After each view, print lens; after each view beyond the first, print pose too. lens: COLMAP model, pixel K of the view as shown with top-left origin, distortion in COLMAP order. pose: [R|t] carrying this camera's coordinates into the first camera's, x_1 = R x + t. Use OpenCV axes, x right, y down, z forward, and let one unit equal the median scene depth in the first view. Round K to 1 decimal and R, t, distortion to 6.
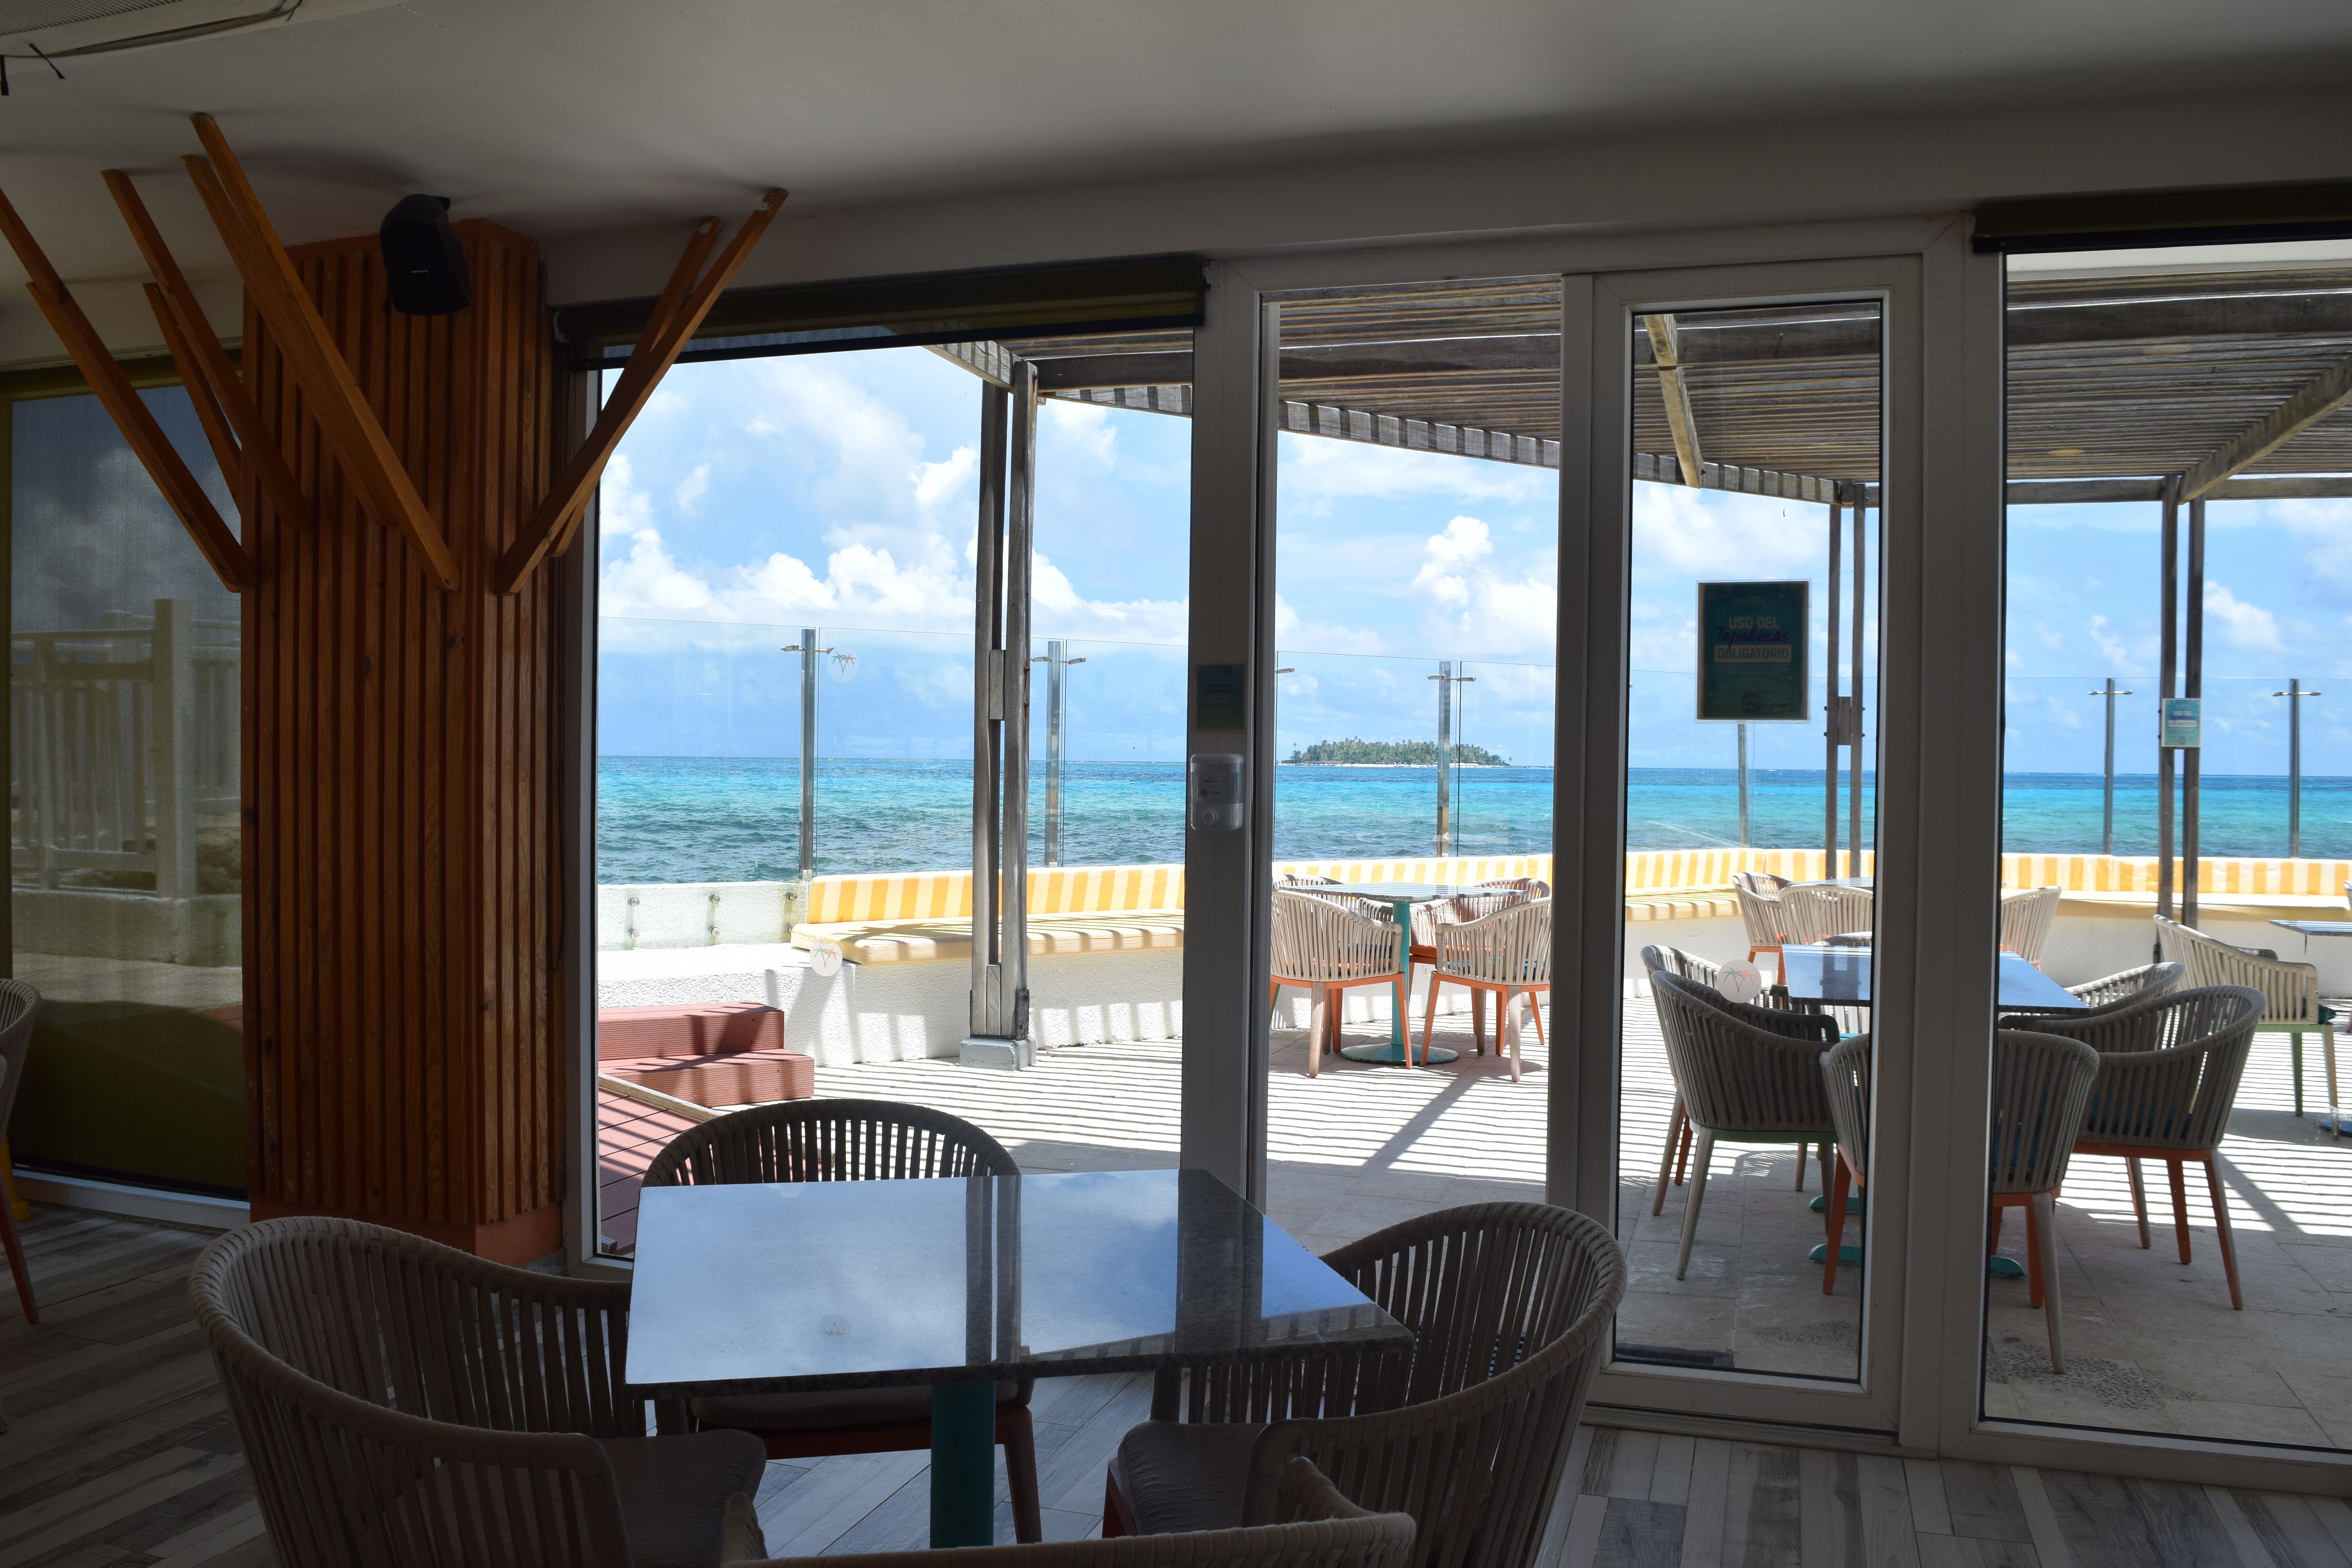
lens RADIAL K [[1828.4, 0, 1180.2], [0, 1828.4, 783.3], [0, 0, 1]] dist [-0.099033, 0.024842]
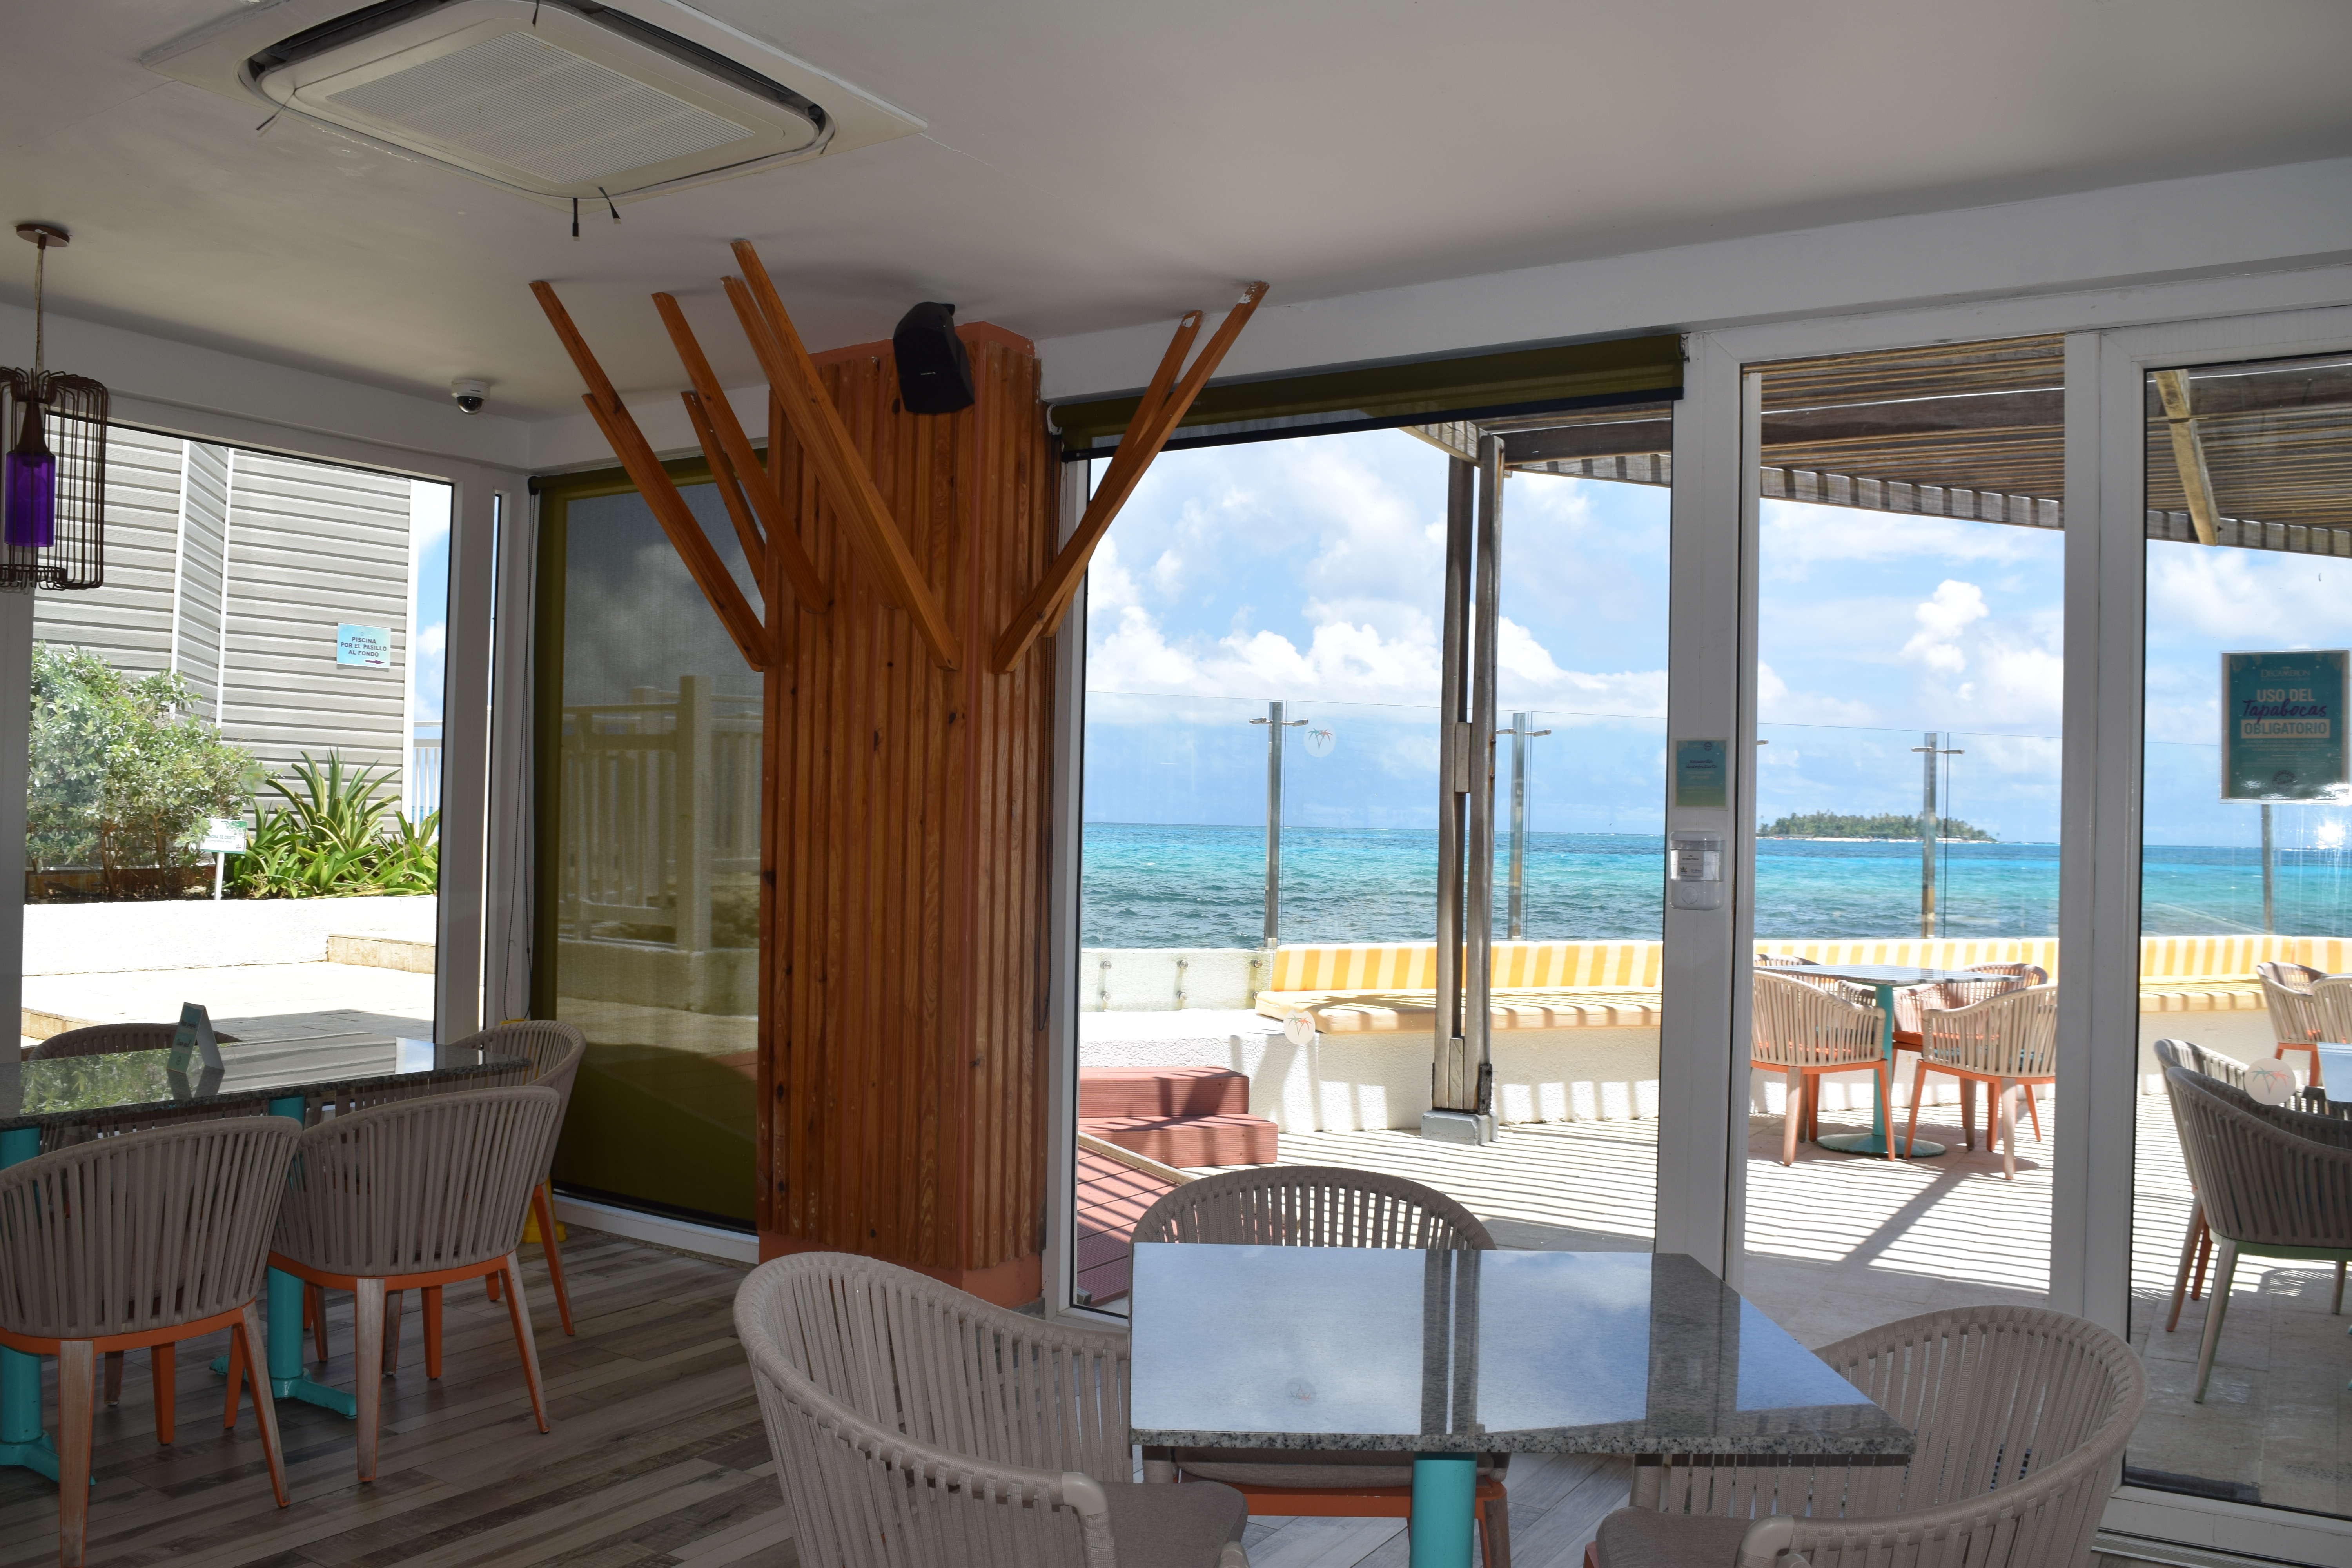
lens RADIAL K [[1828.4, 0, 1180.2], [0, 1828.4, 783.3], [0, 0, 1]] dist [-0.099033, 0.024842]
pose [[0.969085, 0.004098, -0.246692, -0.005102], [-0.013595, 0.999230, -0.036805, -0.001241], [0.246351, 0.039021, 0.968395, -0.008189]]
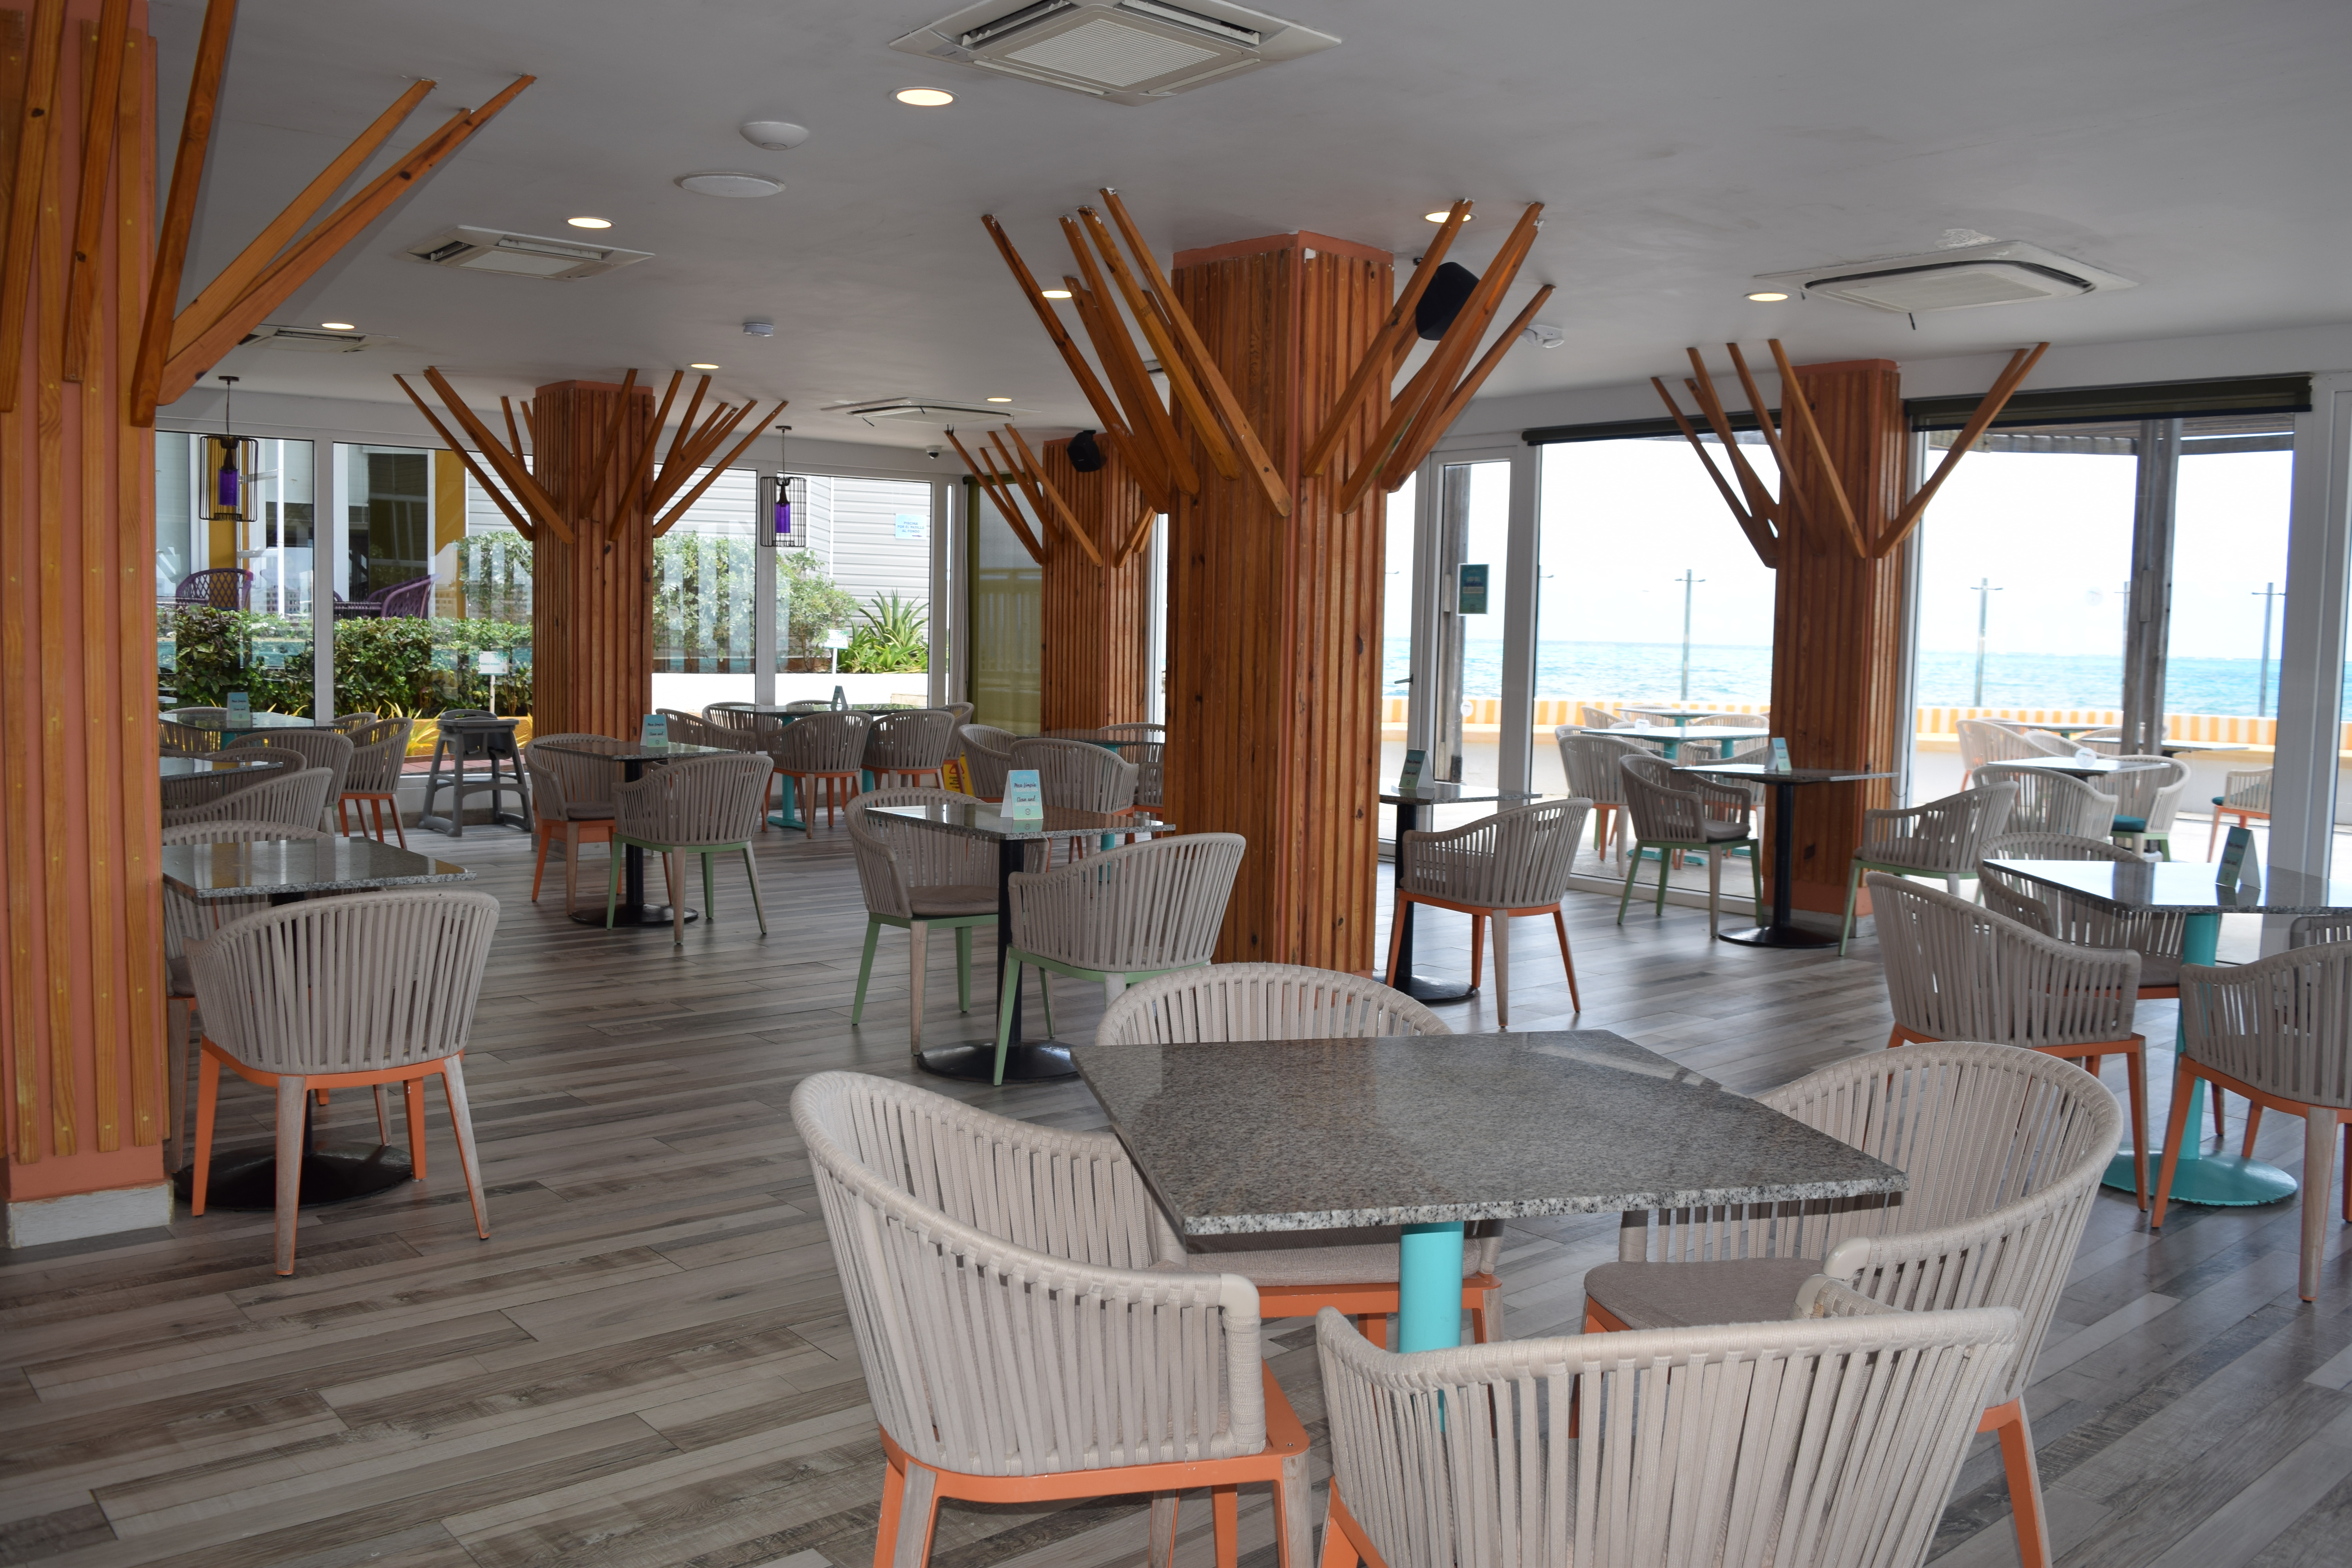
lens RADIAL K [[1828.4, 0, 1180.2], [0, 1828.4, 783.3], [0, 0, 1]] dist [-0.099033, 0.024842]
pose [[0.854533, 0.051403, -0.516847, 0.794516], [-0.020649, 0.997666, 0.065082, 0.028967], [0.518986, -0.044942, 0.853600, -0.924736]]
